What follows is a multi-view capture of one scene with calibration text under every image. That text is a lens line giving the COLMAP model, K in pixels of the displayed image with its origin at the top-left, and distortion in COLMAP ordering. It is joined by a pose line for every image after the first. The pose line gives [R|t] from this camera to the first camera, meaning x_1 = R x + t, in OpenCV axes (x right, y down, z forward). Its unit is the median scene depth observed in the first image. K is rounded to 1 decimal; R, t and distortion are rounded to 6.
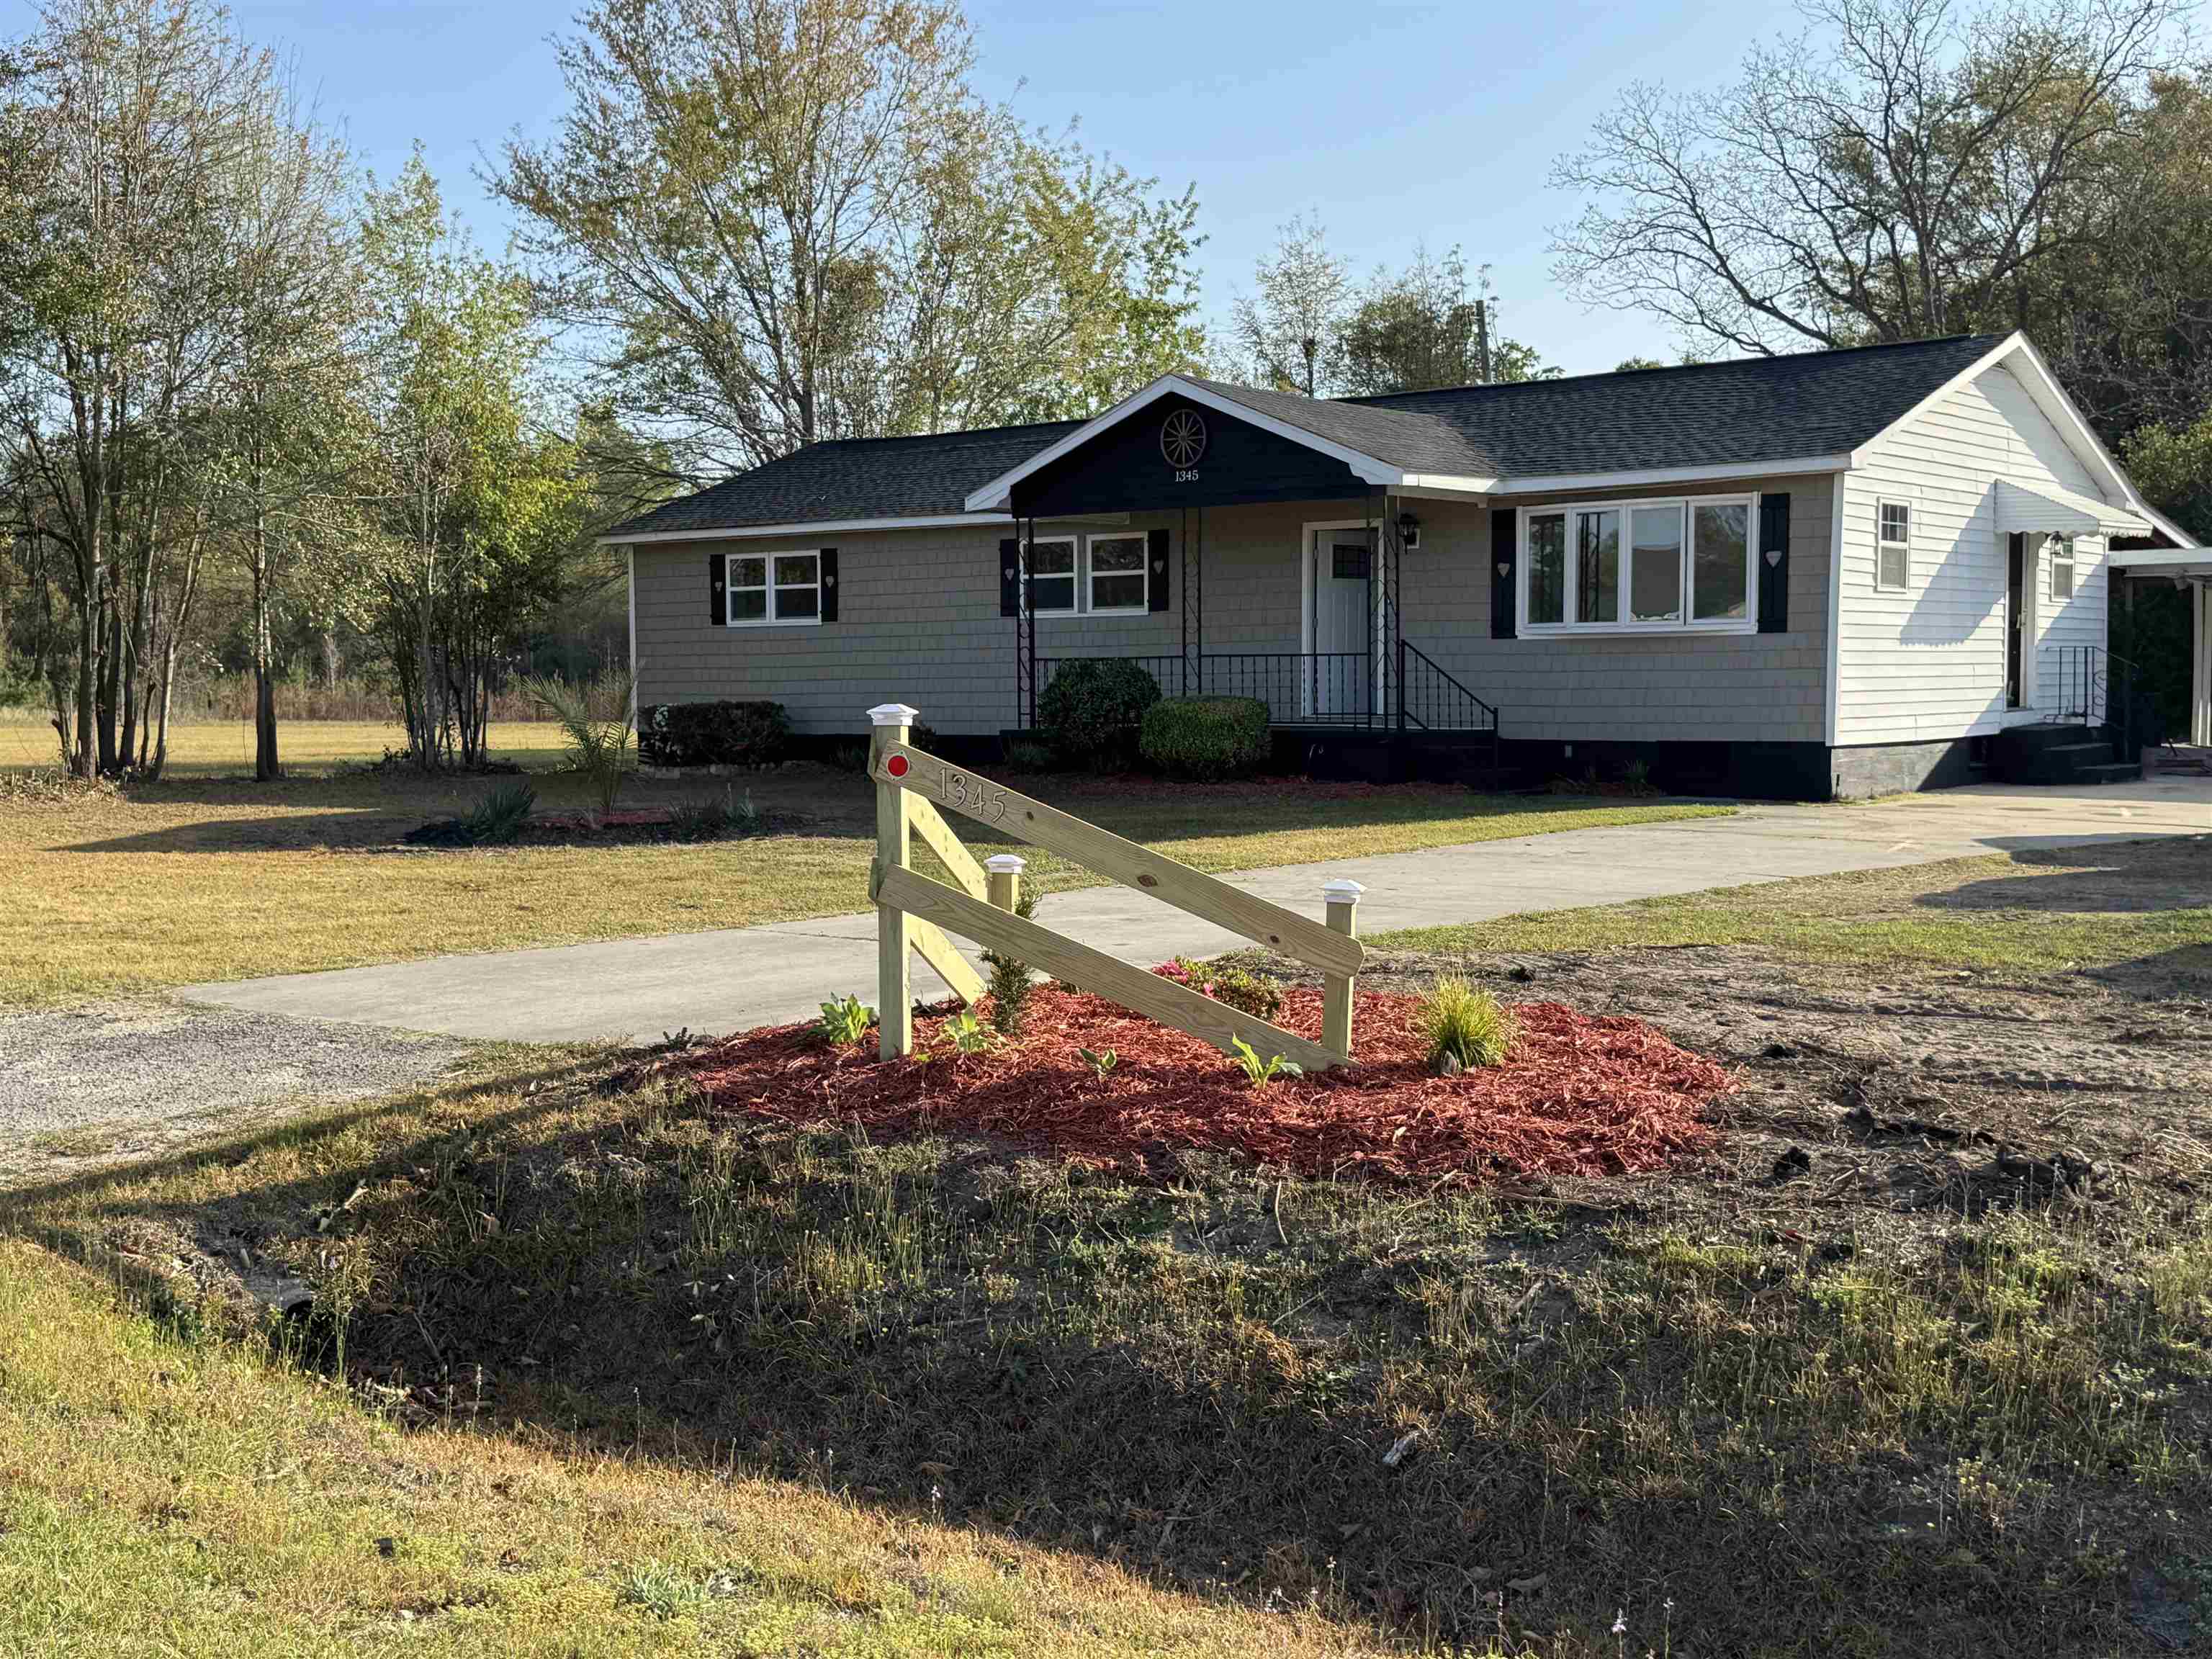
lens RADIAL K [[2507.9, 0, 1106.0], [0, 2507.9, 829.5], [0, 0, 1]] dist [0.121440, -0.033571]
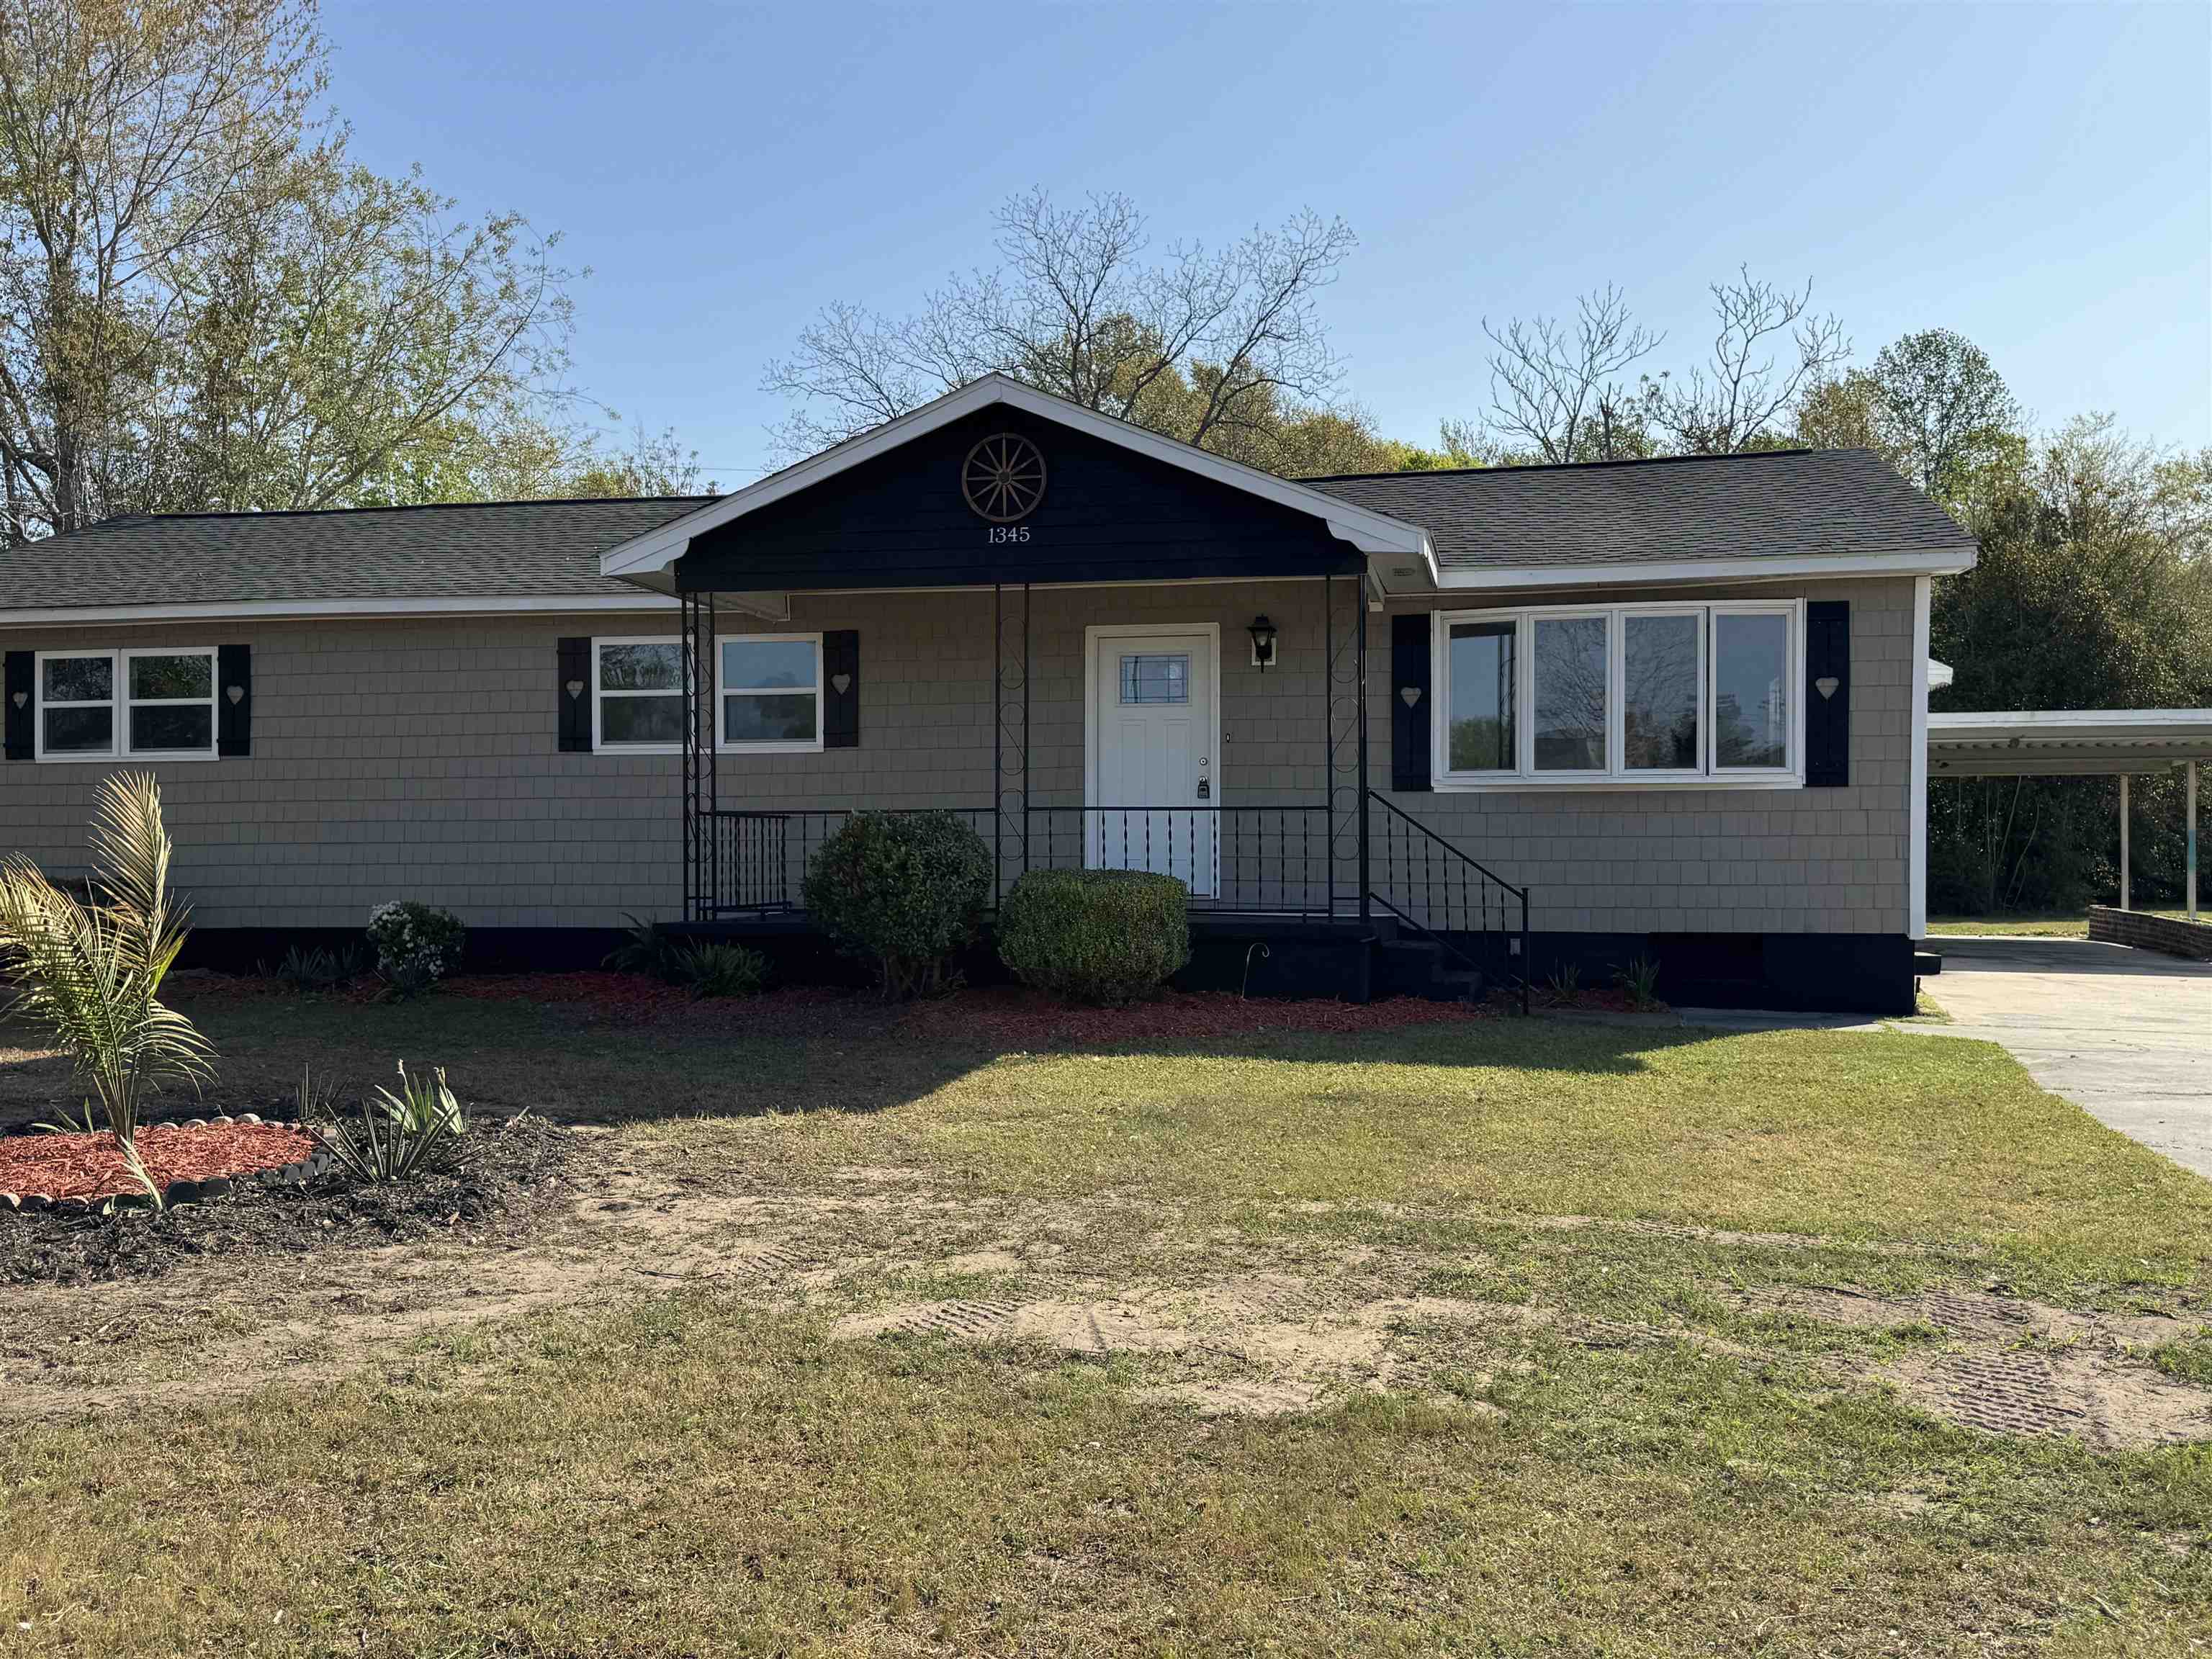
lens RADIAL K [[1975.5, 0, 1107.1], [0, 1975.5, 837.5], [0, 0, 1]] dist [0.170387, -0.304081]
pose [[0.893382, 0.007204, 0.449240, -0.158306], [0.022993, 0.997828, -0.061727, -0.026433], [-0.448709, 0.065475, 0.891276, 0.477168]]
